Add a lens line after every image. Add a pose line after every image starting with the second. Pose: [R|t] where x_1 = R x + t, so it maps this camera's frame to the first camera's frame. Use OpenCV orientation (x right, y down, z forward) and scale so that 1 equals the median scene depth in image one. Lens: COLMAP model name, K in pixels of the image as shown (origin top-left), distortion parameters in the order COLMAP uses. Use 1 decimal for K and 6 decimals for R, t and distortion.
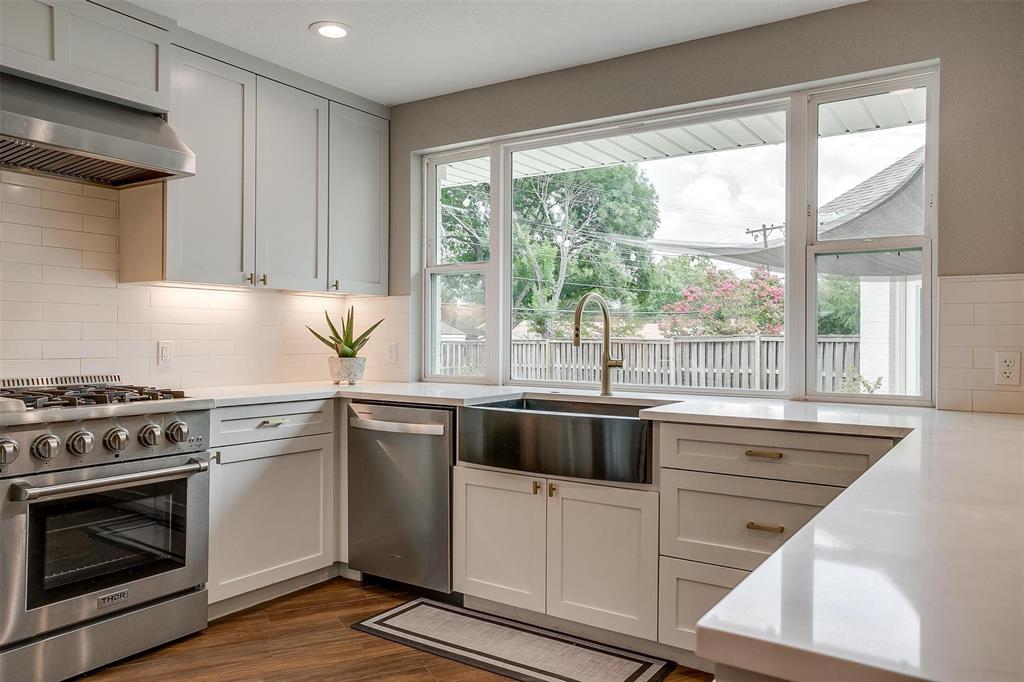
lens RADIAL K [[749.4, 0, 512.0], [0, 749.4, 341.0], [0, 0, 1]] dist [-0.006248, 0.080756]
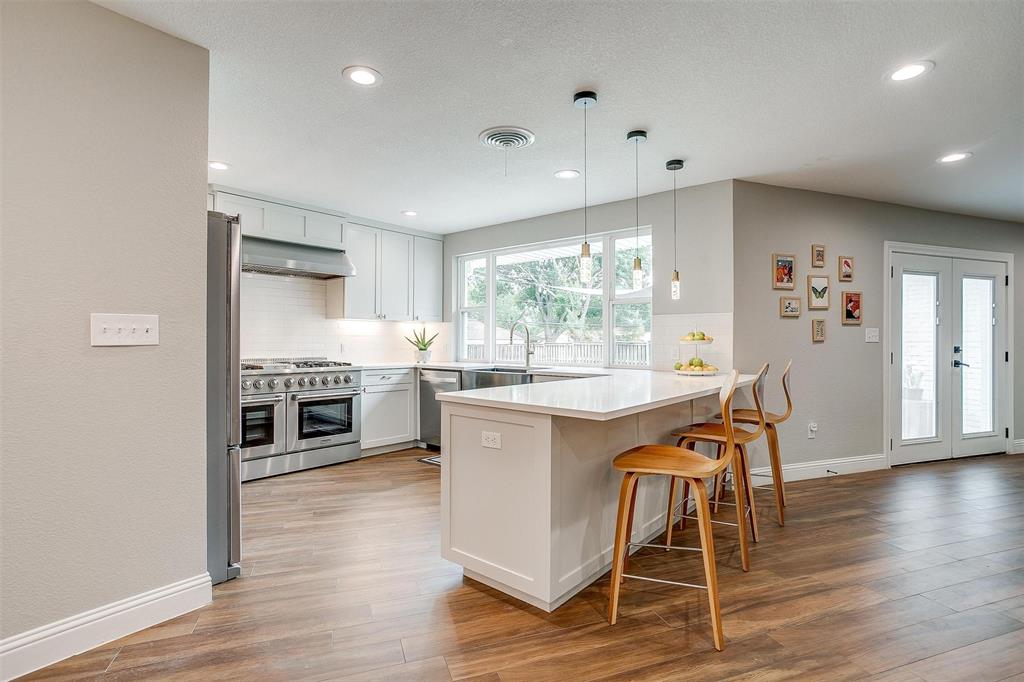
lens RADIAL K [[493.7, 0, 512.0], [0, 493.7, 341.0], [0, 0, 1]] dist [0.001262, 0.001036]
pose [[0.994031, -0.003455, -0.109039, 0.235848], [0.002793, 0.999977, -0.006225, 0.004429], [0.109058, 0.005883, 0.994018, -0.495610]]
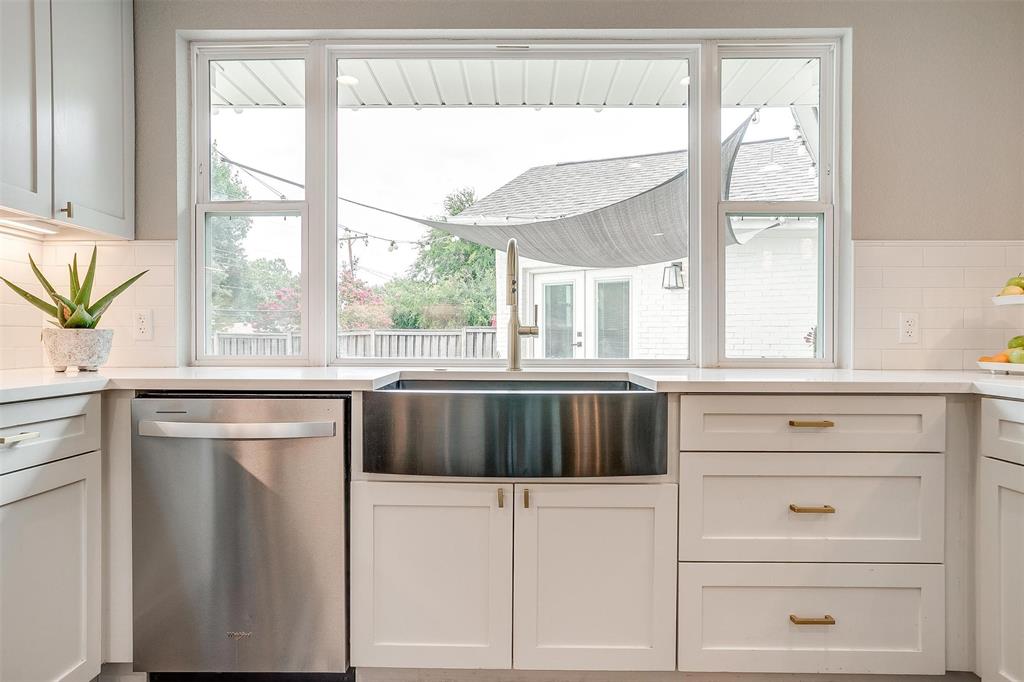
lens RADIAL K [[677.7, 0, 512.0], [0, 677.7, 341.0], [0, 0, 1]] dist [-0.000583, 0.001564]
pose [[0.838487, -0.006828, 0.544878, -0.264714], [0.005397, 0.999977, 0.004226, 0.036771], [-0.544894, -0.000603, 0.838505, 0.383634]]
